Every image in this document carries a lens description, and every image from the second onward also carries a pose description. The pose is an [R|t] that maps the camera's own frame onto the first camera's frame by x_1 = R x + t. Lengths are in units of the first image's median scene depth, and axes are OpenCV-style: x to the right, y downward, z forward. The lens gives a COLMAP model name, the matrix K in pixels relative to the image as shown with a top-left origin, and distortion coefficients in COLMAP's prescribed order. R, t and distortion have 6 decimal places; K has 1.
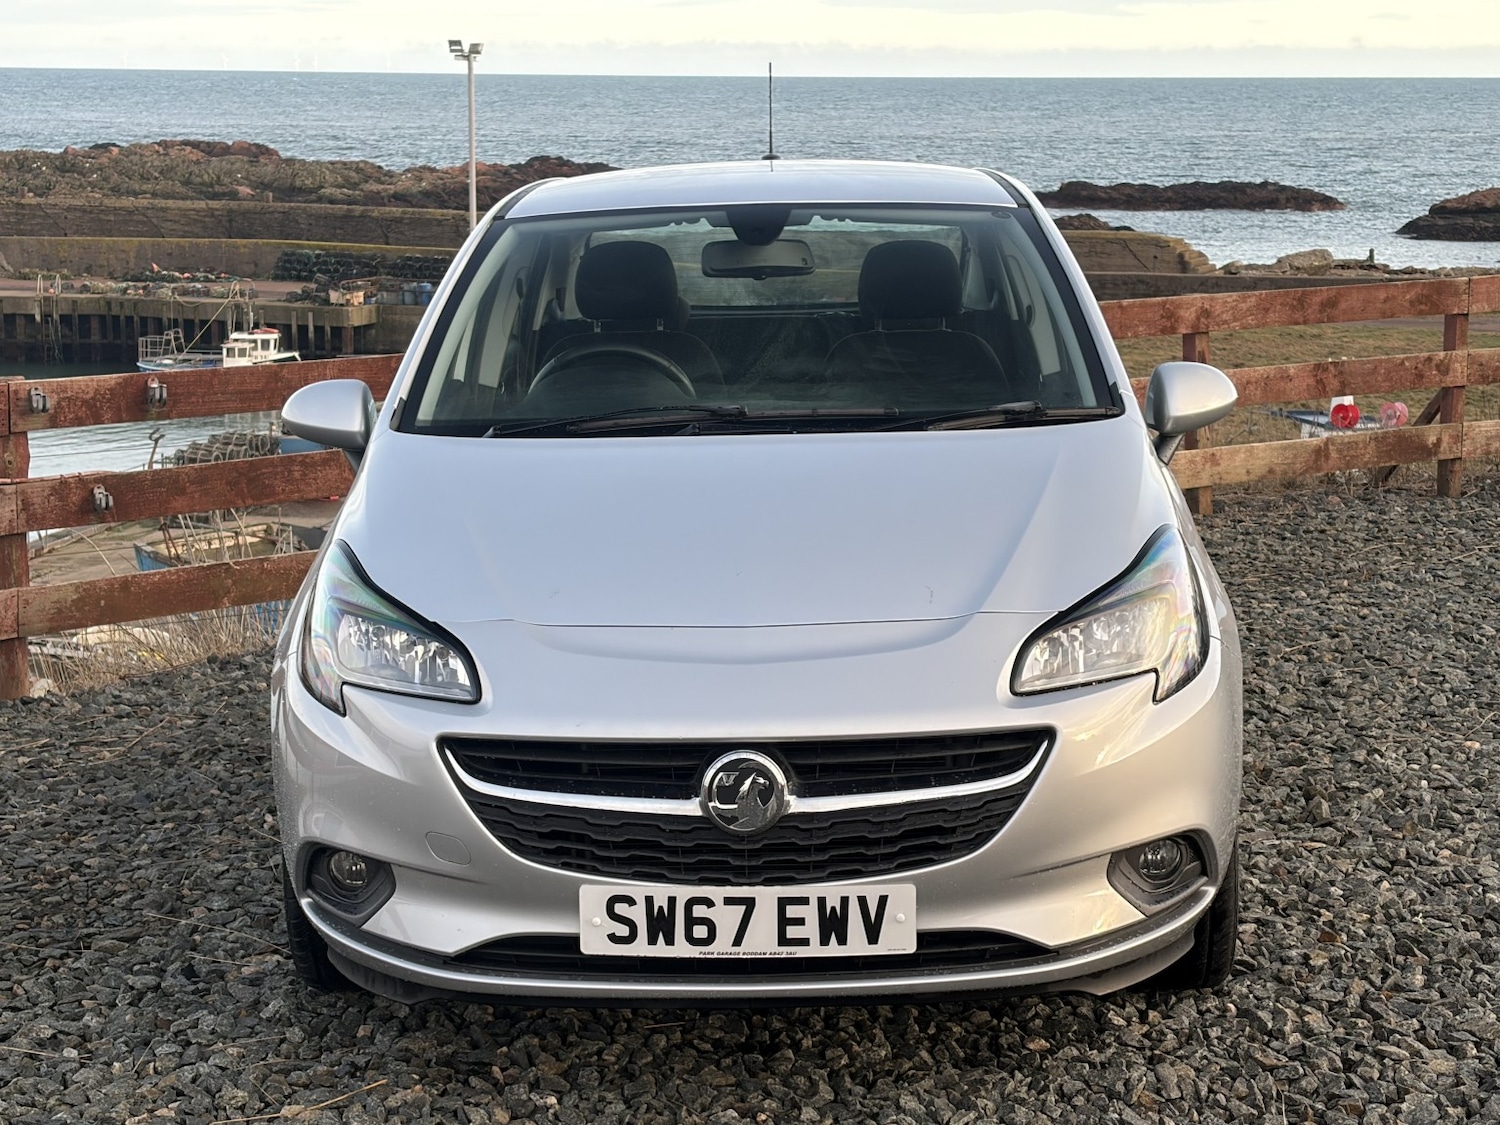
lens RADIAL K [[1991.9, 0, 747.7], [0, 1991.9, 594.9], [0, 0, 1]] dist [0.198607, -0.551057]
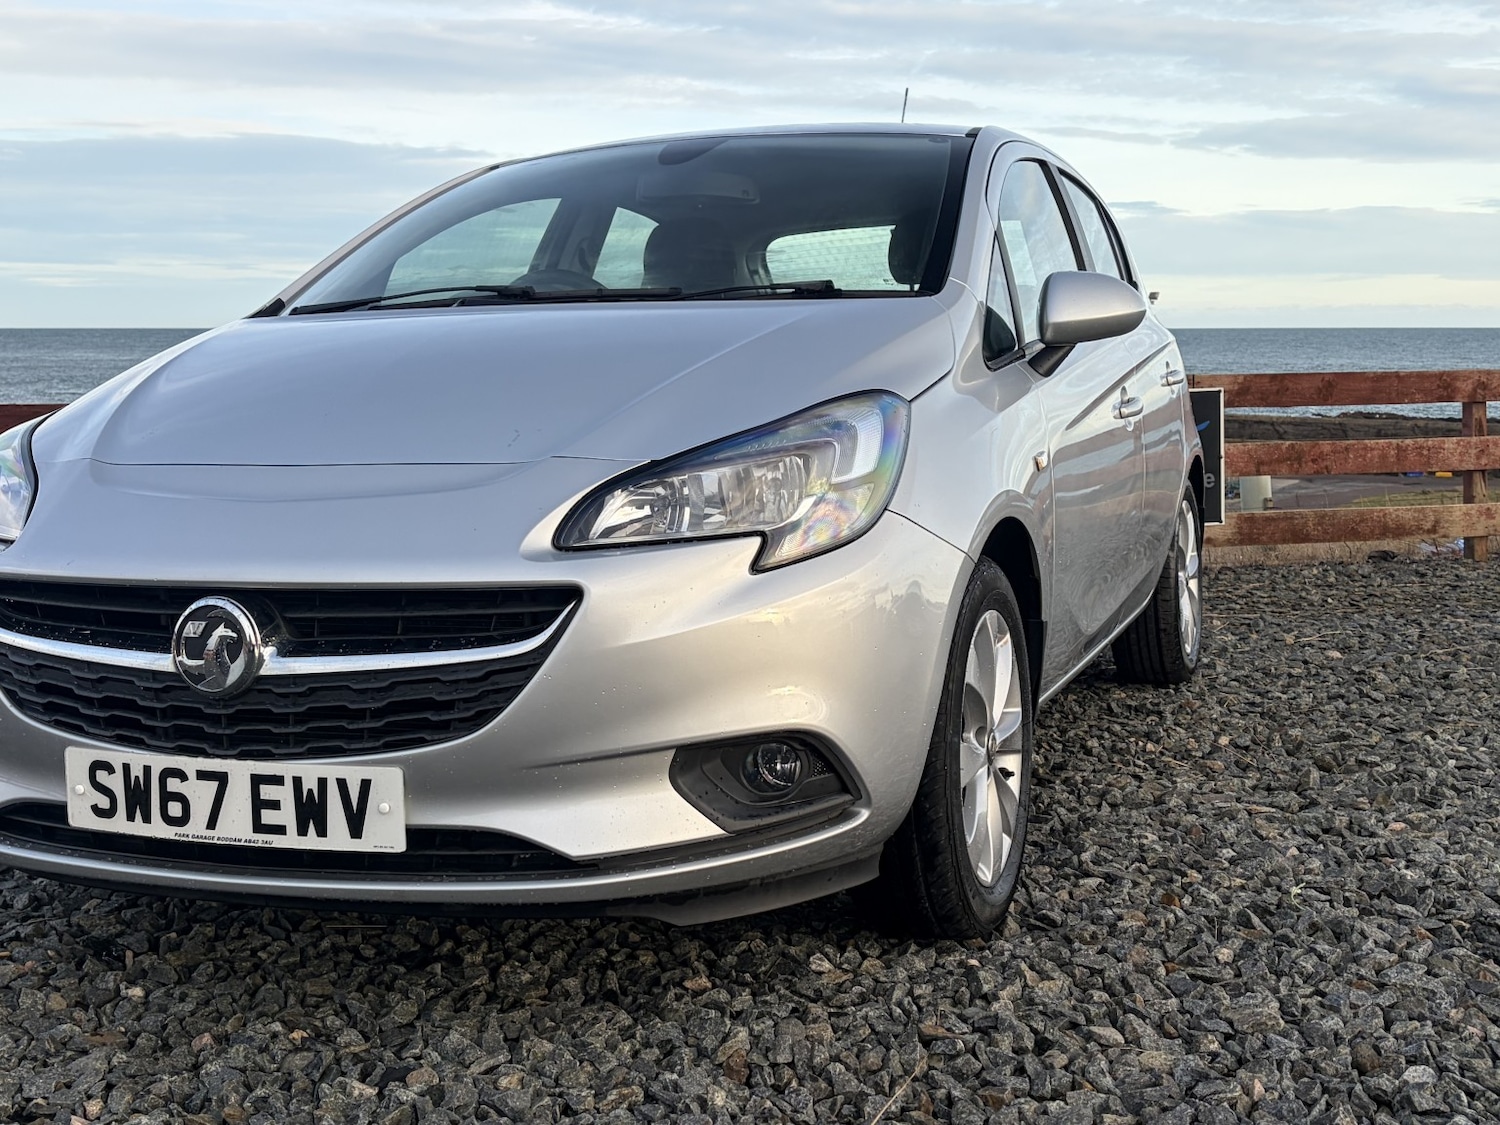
lens RADIAL K [[1531.5, 0, 750.0], [0, 1531.5, 562.5], [0, 0, 1]] dist [0.113308, -0.215610]
pose [[0.969897, 0.035985, -0.240841, 0.366369], [-0.044903, 0.998490, -0.031641, 0.072854], [0.239339, 0.041503, 0.970049, 0.411848]]
